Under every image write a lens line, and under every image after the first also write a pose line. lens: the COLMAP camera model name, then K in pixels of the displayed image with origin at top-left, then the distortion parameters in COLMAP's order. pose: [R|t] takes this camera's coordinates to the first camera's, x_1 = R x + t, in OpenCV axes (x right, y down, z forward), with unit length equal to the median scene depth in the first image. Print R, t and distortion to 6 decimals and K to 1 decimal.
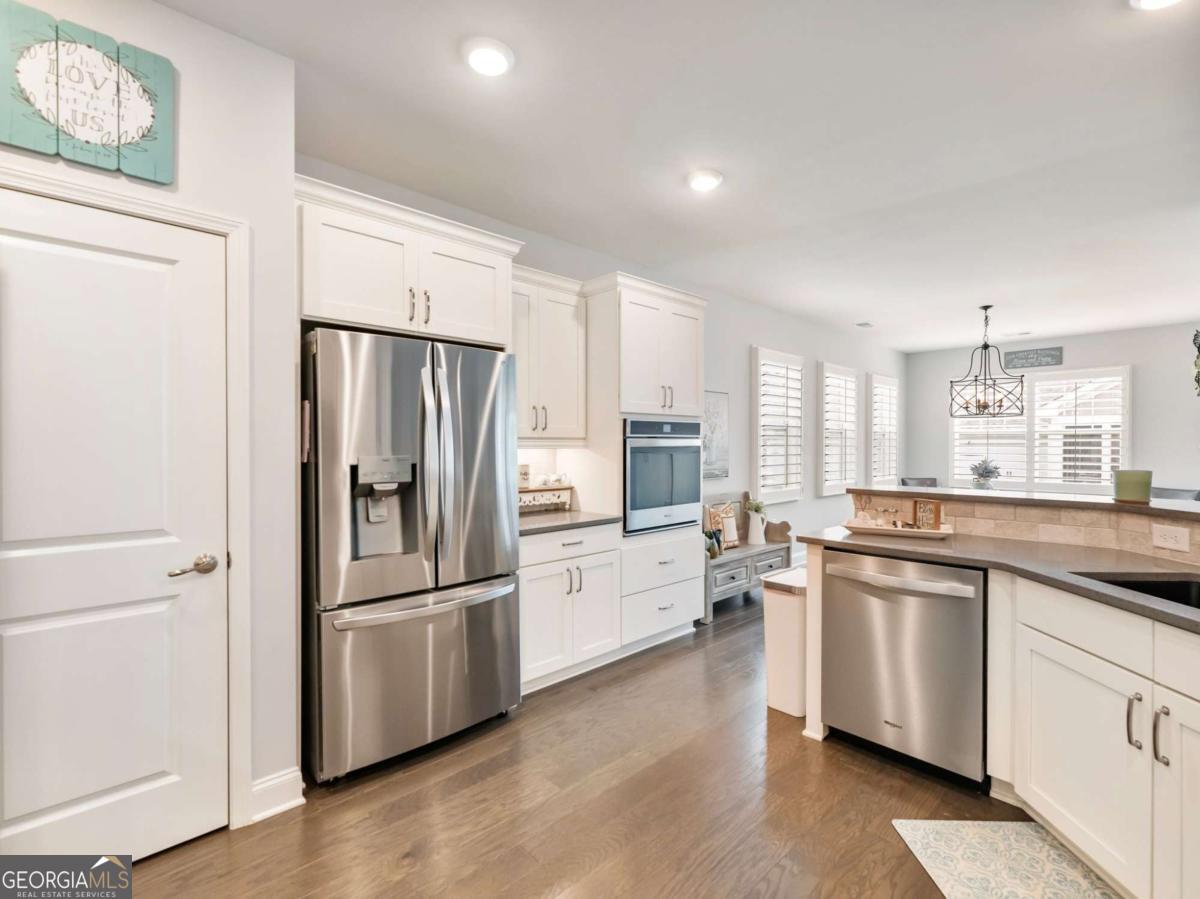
lens RADIAL K [[549.9, 0, 597.7], [0, 549.9, 447.8], [0, 0, 1]] dist [0.002060, -0.000073]
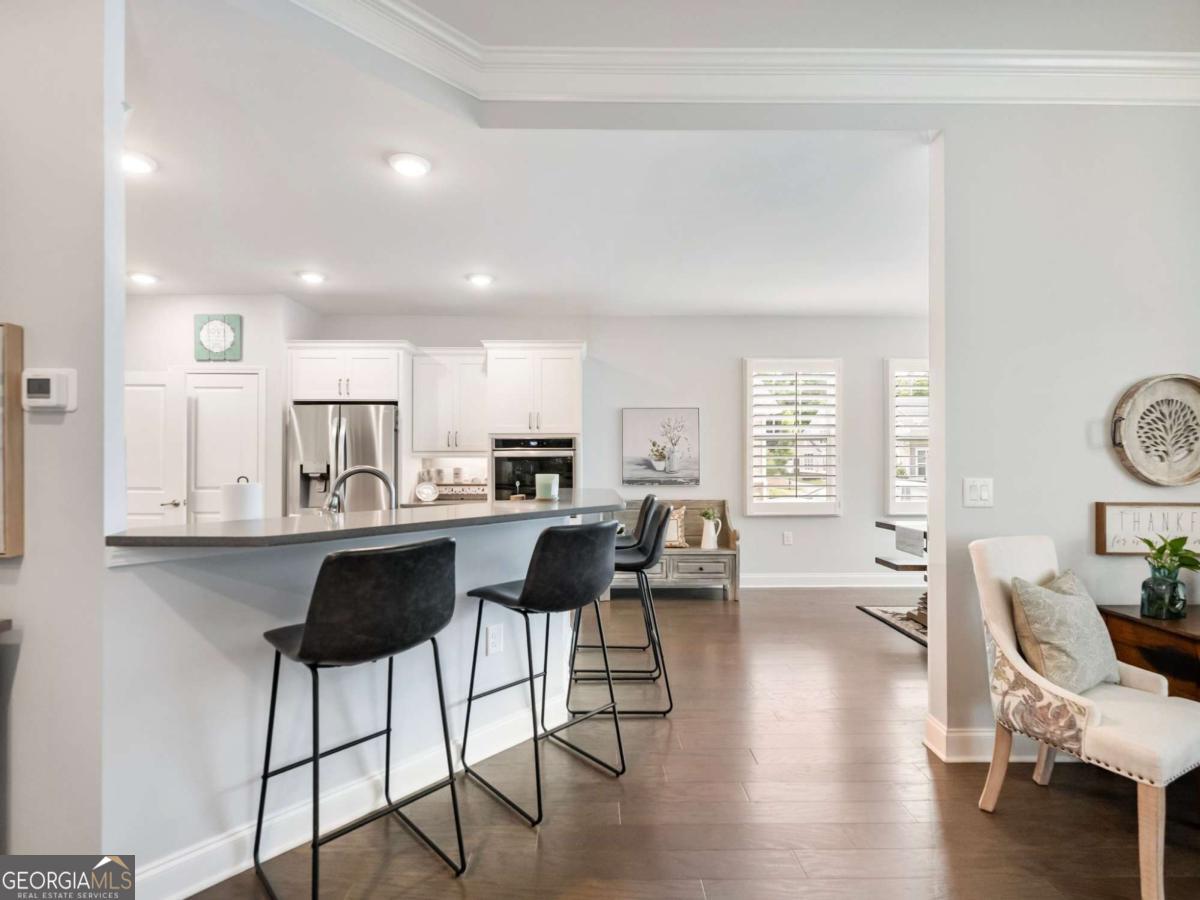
lens RADIAL K [[549.9, 0, 599.5], [0, 549.9, 455.5], [0, 0, 1]] dist [0.002060, -0.000073]
pose [[0.740839, -0.002654, -0.671677, 1.172605], [-0.002357, 0.999976, -0.006551, 0.003504], [0.671679, 0.006437, 0.740815, 0.093071]]
